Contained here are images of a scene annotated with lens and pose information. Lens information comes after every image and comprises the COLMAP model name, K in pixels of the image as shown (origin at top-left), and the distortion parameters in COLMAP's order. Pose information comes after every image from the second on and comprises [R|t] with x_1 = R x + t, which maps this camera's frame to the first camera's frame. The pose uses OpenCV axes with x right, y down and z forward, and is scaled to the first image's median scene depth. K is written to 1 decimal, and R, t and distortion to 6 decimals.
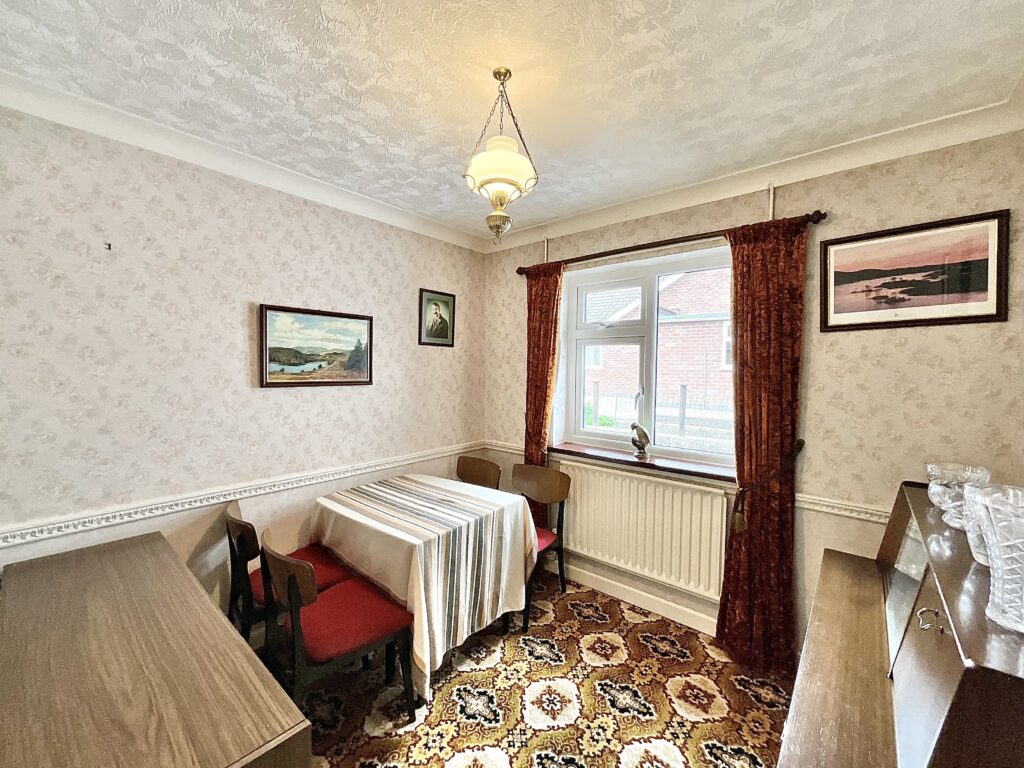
lens RADIAL K [[407.2, 0, 515.3], [0, 407.2, 381.8], [0, 0, 1]] dist [-0.003469, -0.000572]
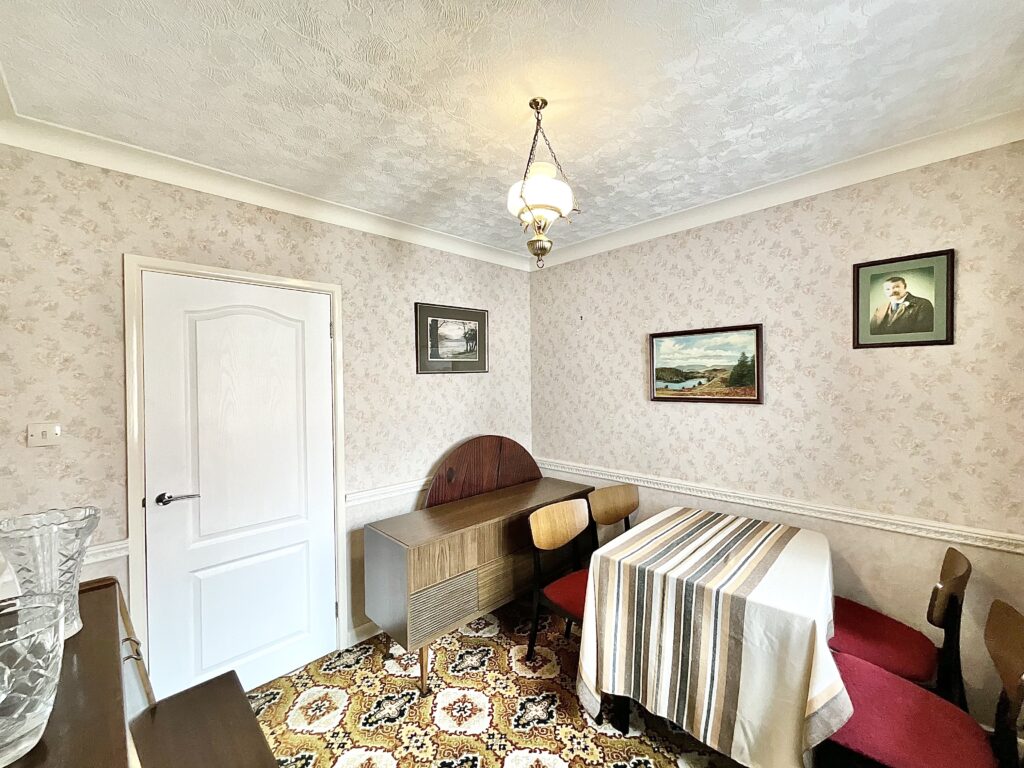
lens RADIAL K [[408.2, 0, 533.0], [0, 408.2, 391.2], [0, 0, 1]] dist [-0.036538, -0.000038]
pose [[-0.071757, 0.009889, -0.997373, 0.619633], [-0.025629, 0.999602, 0.011755, -0.020951], [0.997093, 0.026405, -0.071475, 0.708238]]
